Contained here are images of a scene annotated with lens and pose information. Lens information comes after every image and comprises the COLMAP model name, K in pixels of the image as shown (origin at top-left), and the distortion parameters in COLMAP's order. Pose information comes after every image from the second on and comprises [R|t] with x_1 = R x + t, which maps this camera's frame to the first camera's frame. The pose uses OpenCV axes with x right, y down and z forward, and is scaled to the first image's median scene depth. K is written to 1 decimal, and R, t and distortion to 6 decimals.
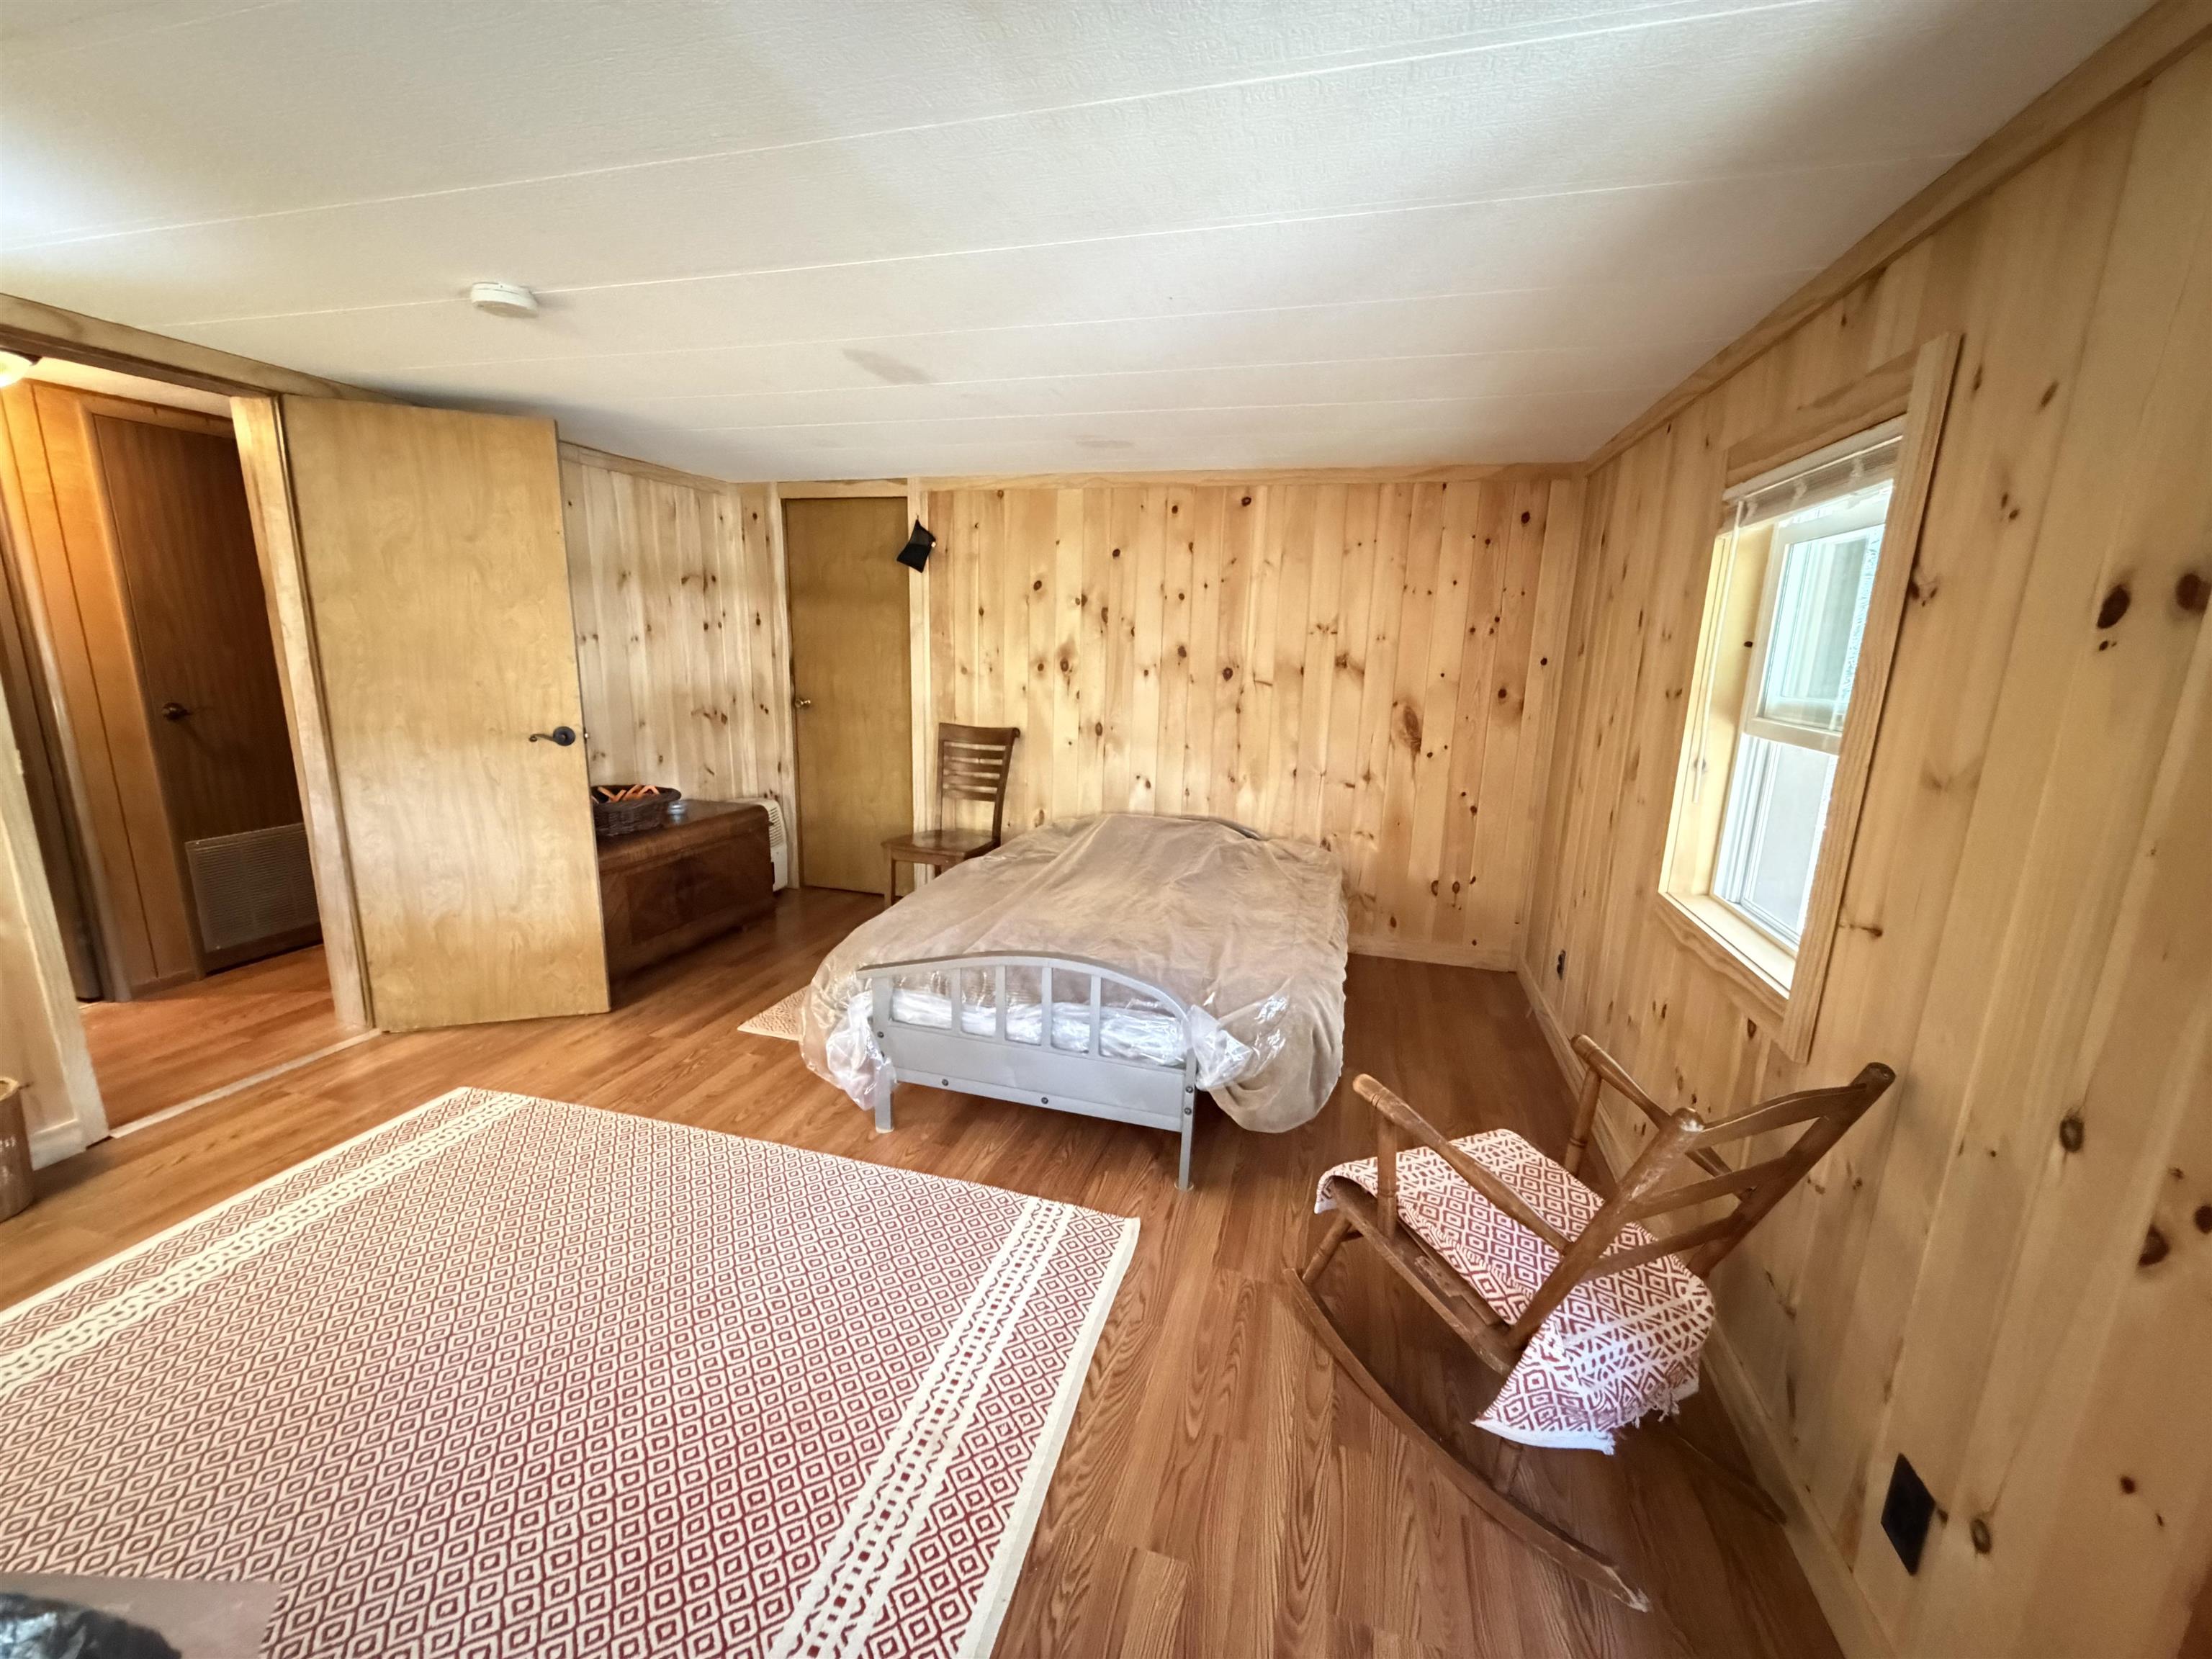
lens RADIAL K [[881.3, 0, 1110.0], [0, 881.3, 829.7], [0, 0, 1]] dist [-0.000394, 0.000106]
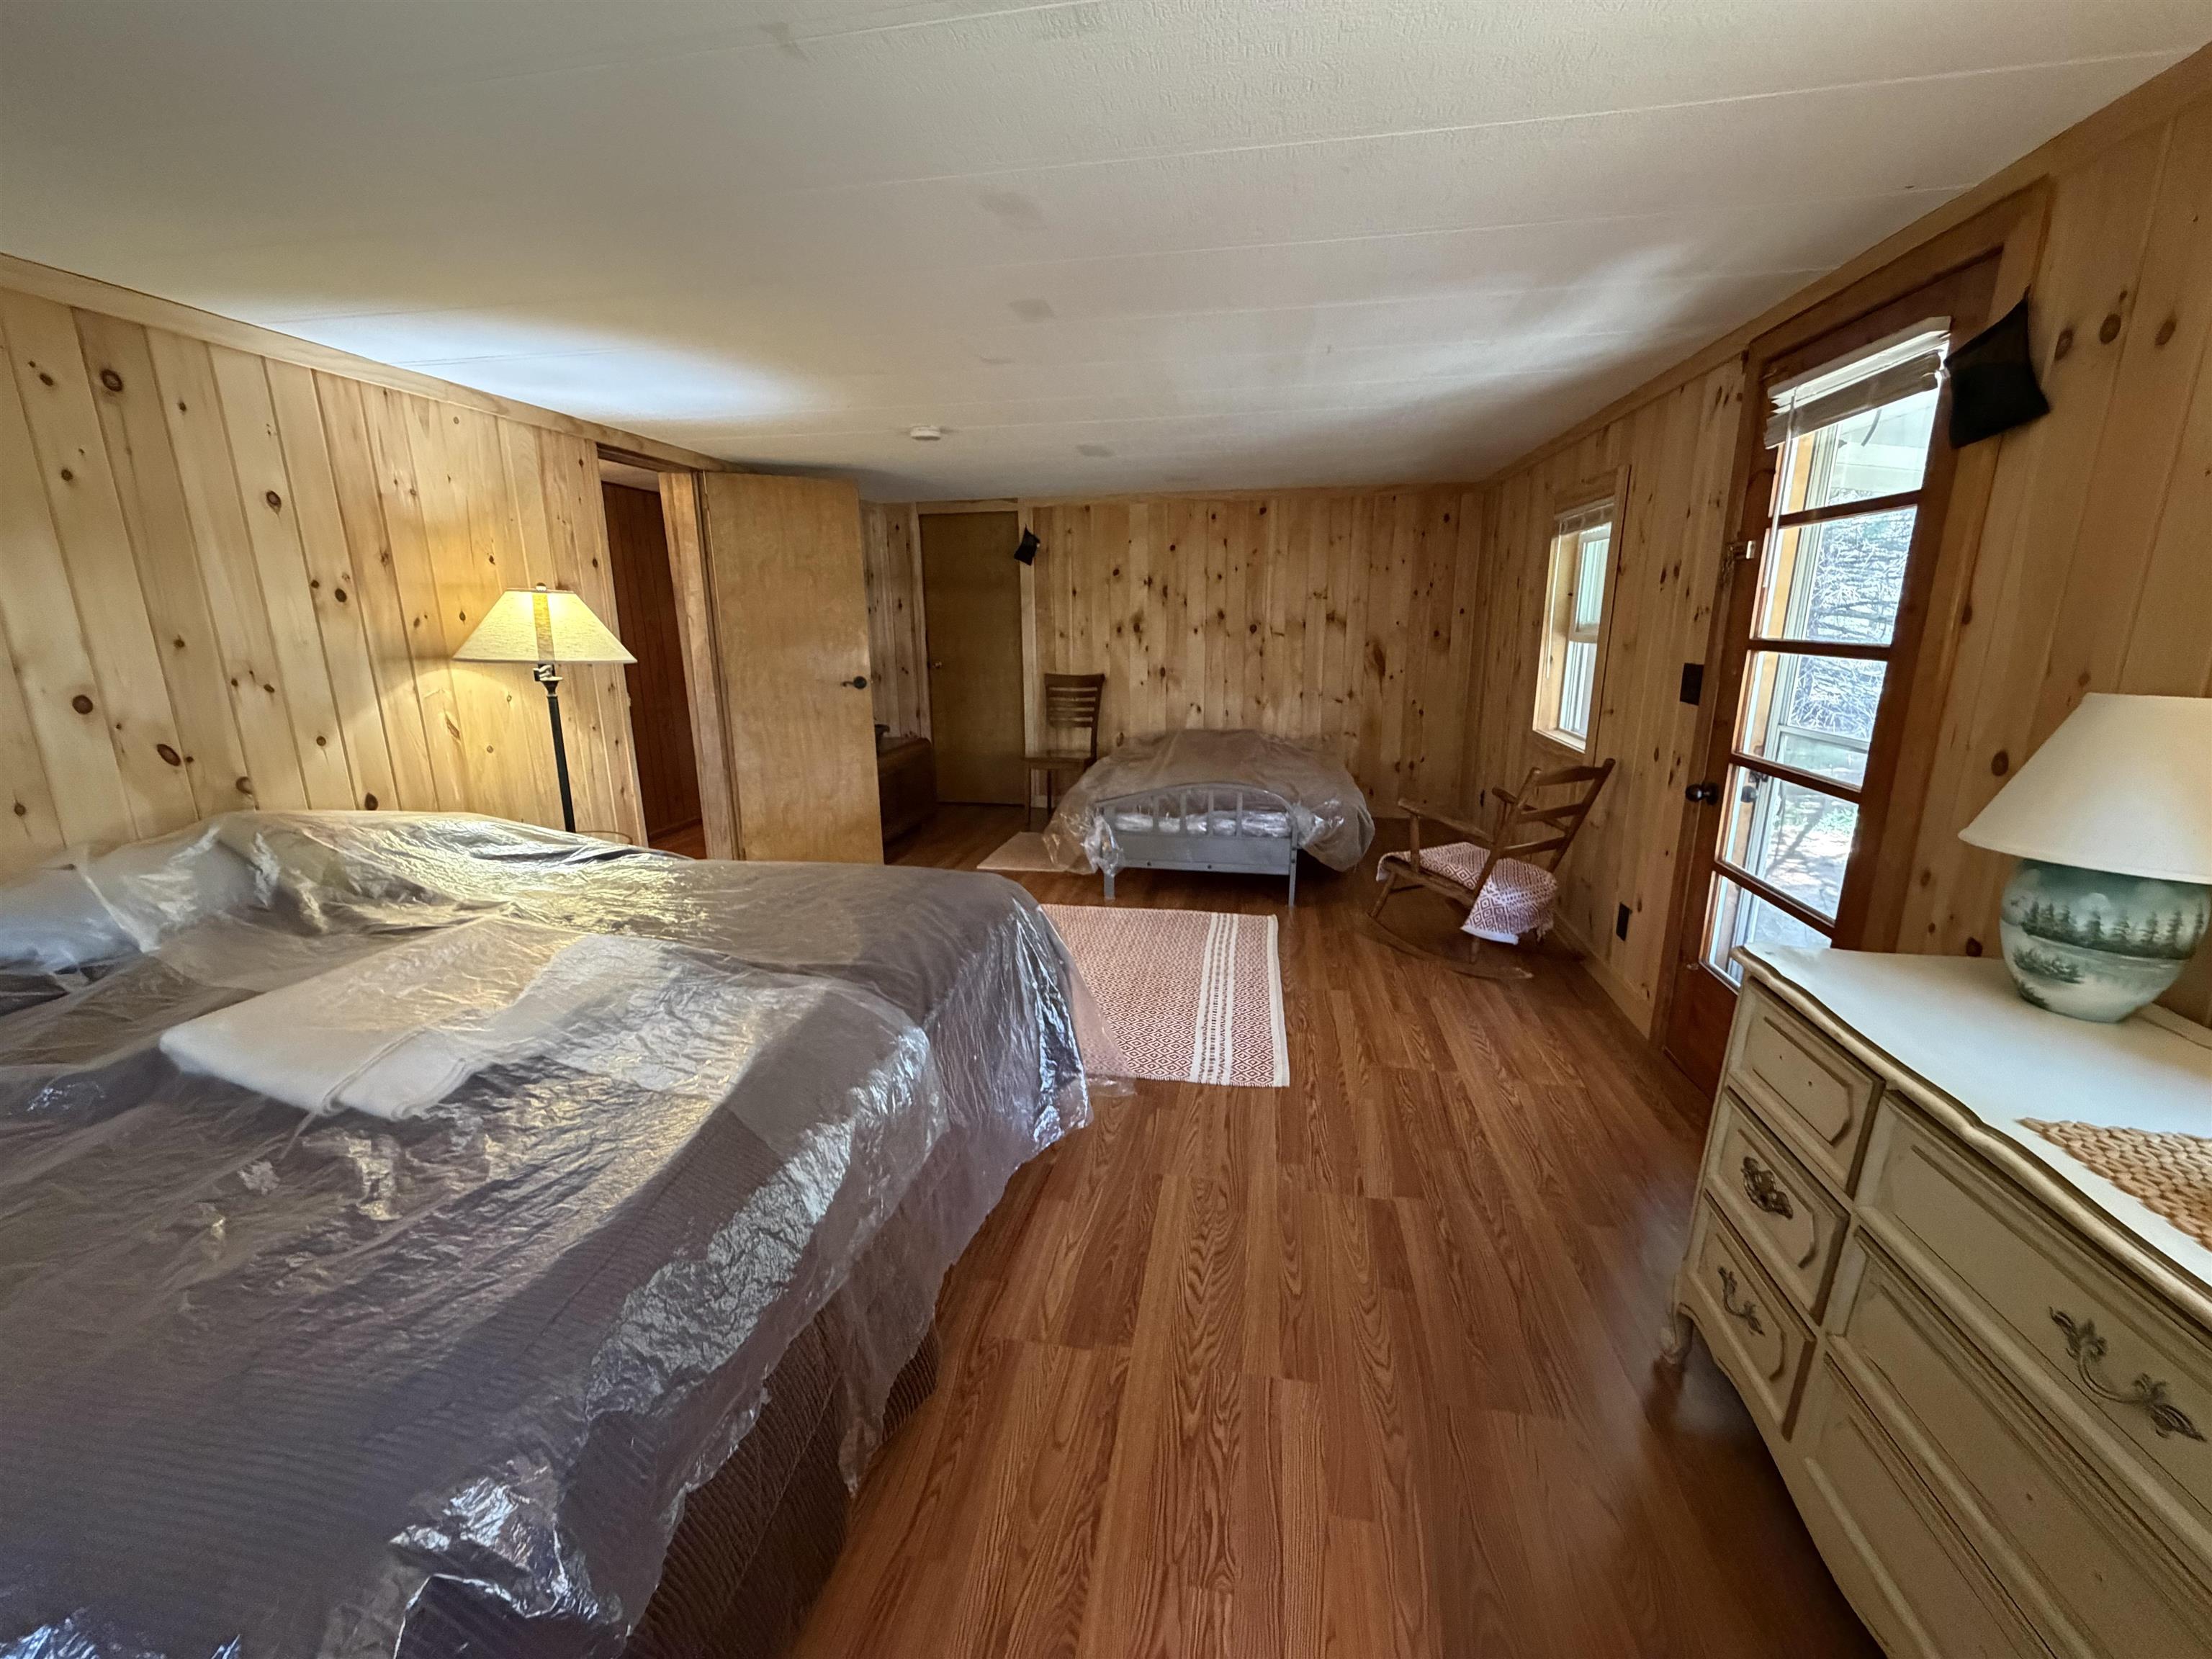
lens RADIAL K [[881.3, 0, 1111.4], [0, 881.3, 831.6], [0, 0, 1]] dist [-0.000394, 0.000106]
pose [[0.994436, -0.060059, 0.086540, -0.258745], [0.057508, 0.997842, 0.031681, 0.103082], [-0.088256, -0.026528, 0.995745, -0.462764]]
